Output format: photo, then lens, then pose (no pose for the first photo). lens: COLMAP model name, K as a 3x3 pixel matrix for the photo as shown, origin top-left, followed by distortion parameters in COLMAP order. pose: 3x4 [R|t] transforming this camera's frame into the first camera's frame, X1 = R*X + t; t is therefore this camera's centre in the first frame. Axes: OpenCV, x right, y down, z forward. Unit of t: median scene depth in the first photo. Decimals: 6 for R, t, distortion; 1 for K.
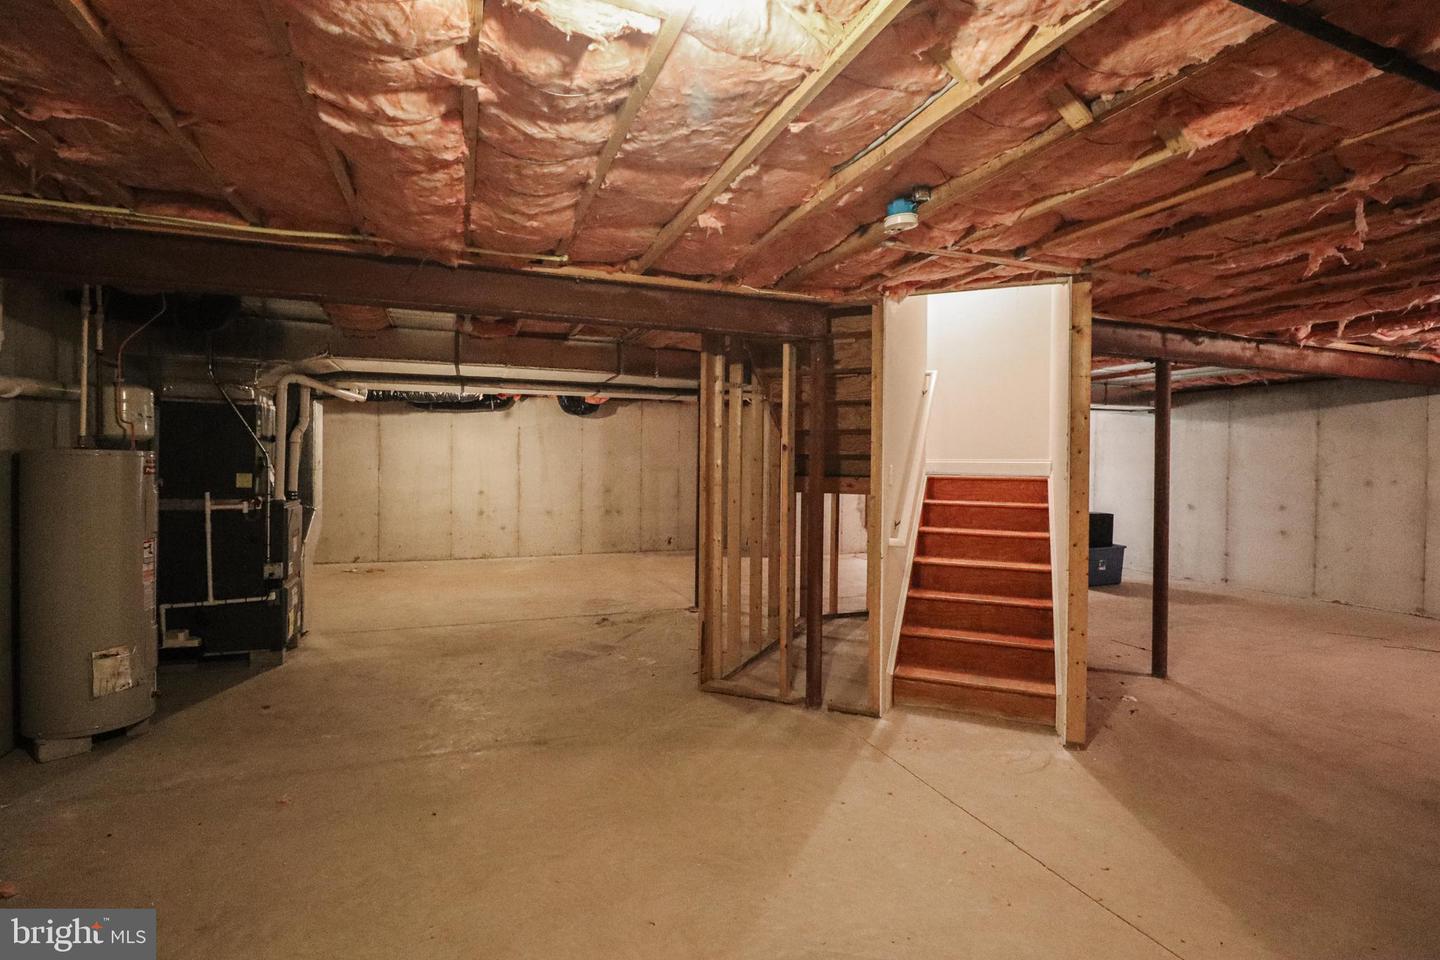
lens RADIAL K [[684.5, 0, 721.4], [0, 684.5, 467.3], [0, 0, 1]] dist [0.003193, -0.016319]
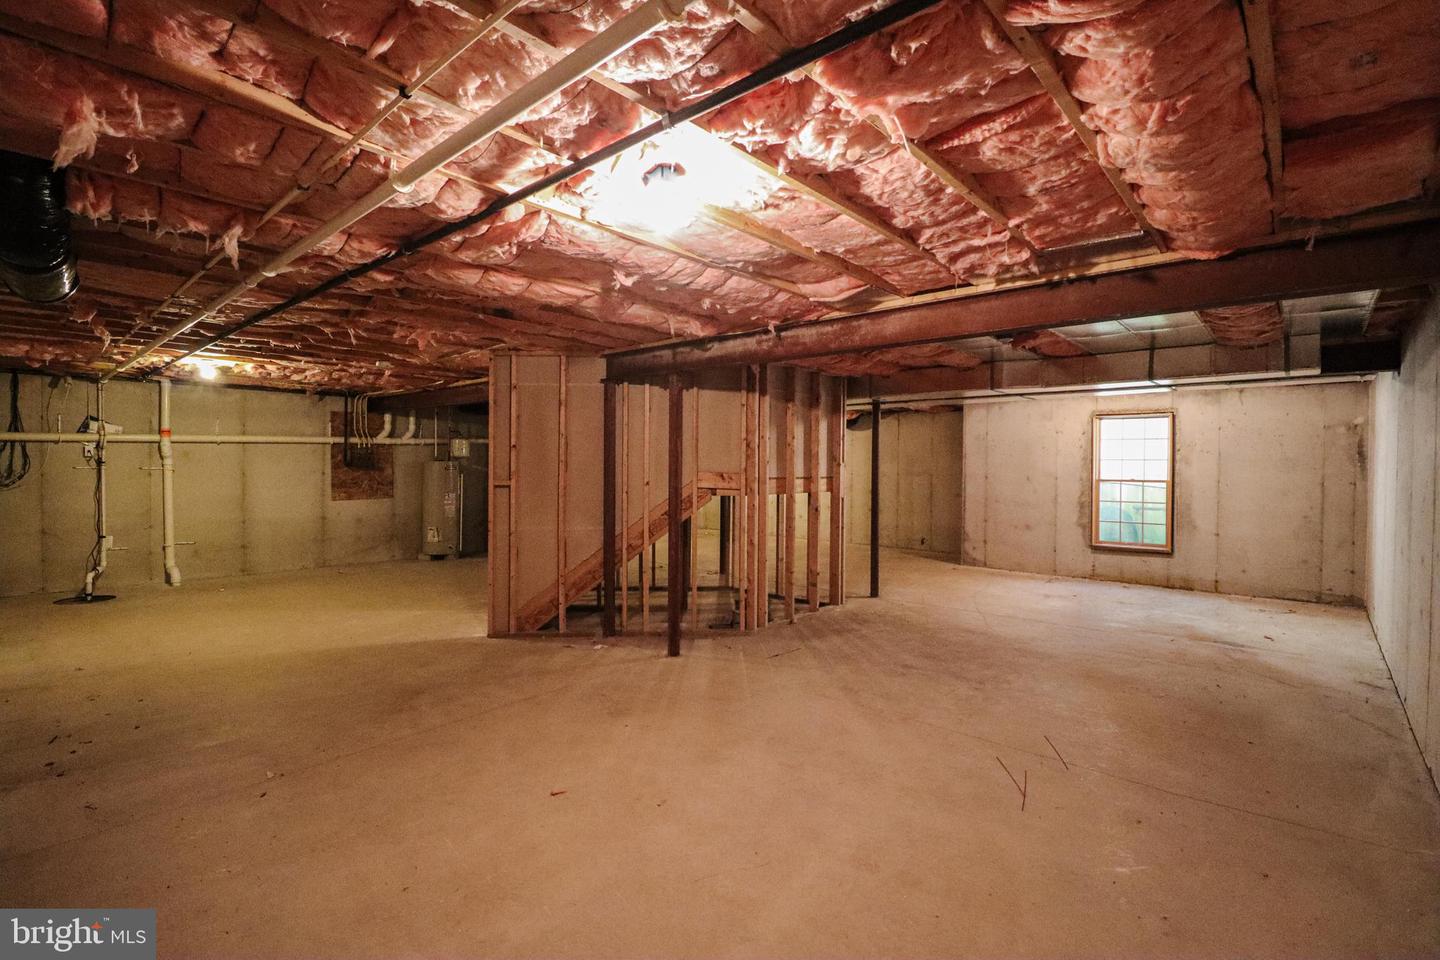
lens RADIAL K [[674.1, 0, 721.3], [0, 674.1, 469.4], [0, 0, 1]] dist [0.002616, -0.011102]
pose [[0.446317, -0.000622, -0.894875, 1.712865], [-0.007116, 0.999966, -0.004244, 0.005454], [0.894847, 0.008262, 0.446297, 0.589375]]
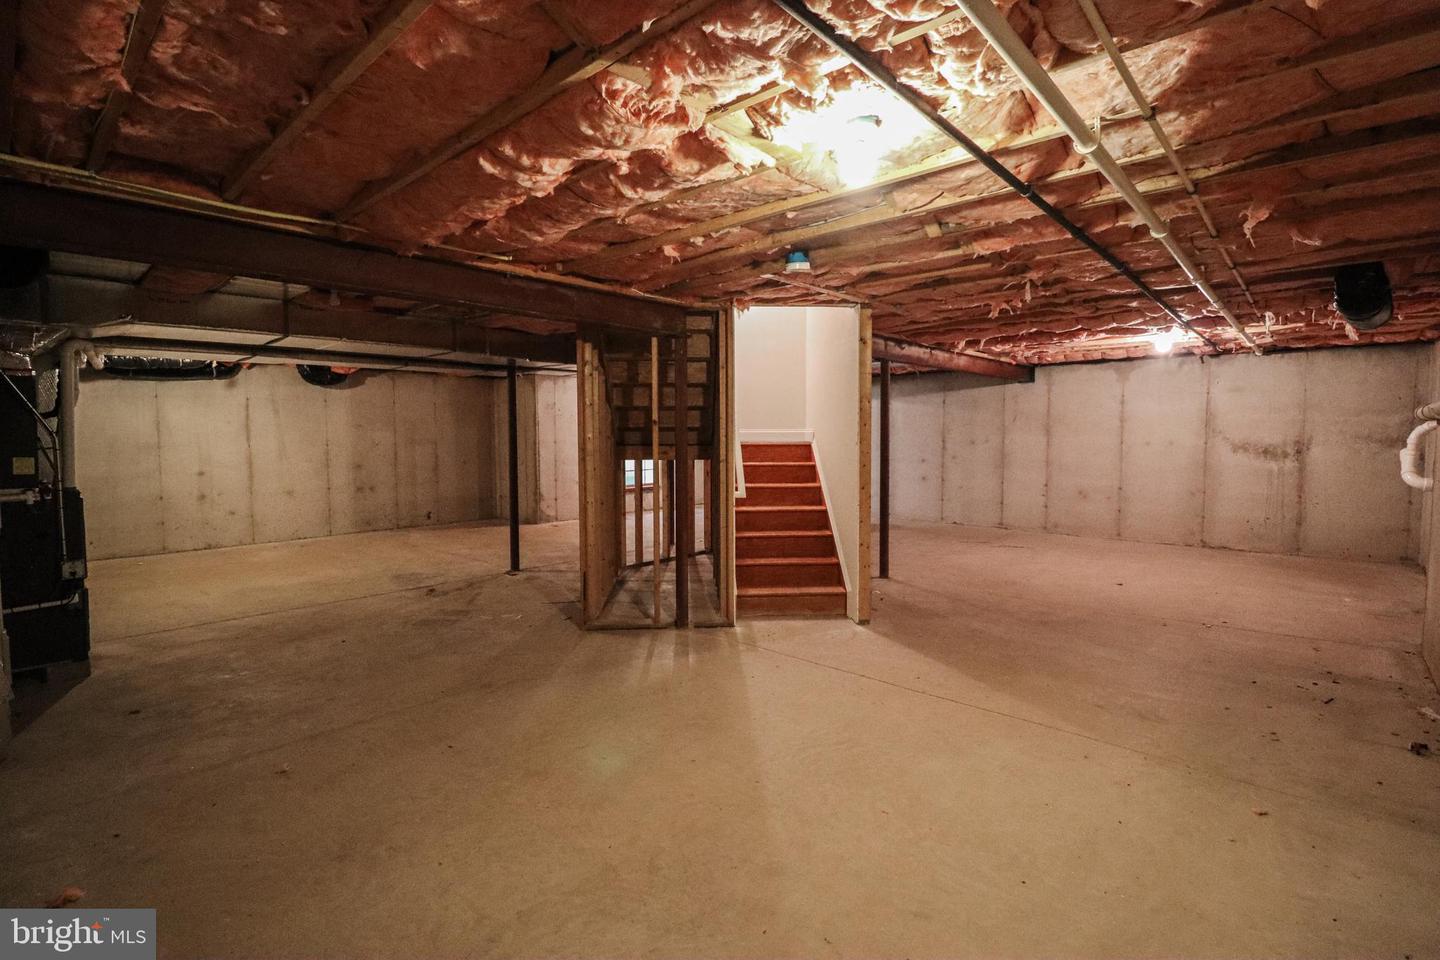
lens RADIAL K [[684.5, 0, 721.4], [0, 684.5, 467.3], [0, 0, 1]] dist [0.003193, -0.016319]
pose [[0.889544, -0.036415, 0.455396, -0.347196], [0.015912, 0.998683, 0.048776, -0.006472], [-0.456572, -0.036142, 0.888952, -0.141241]]
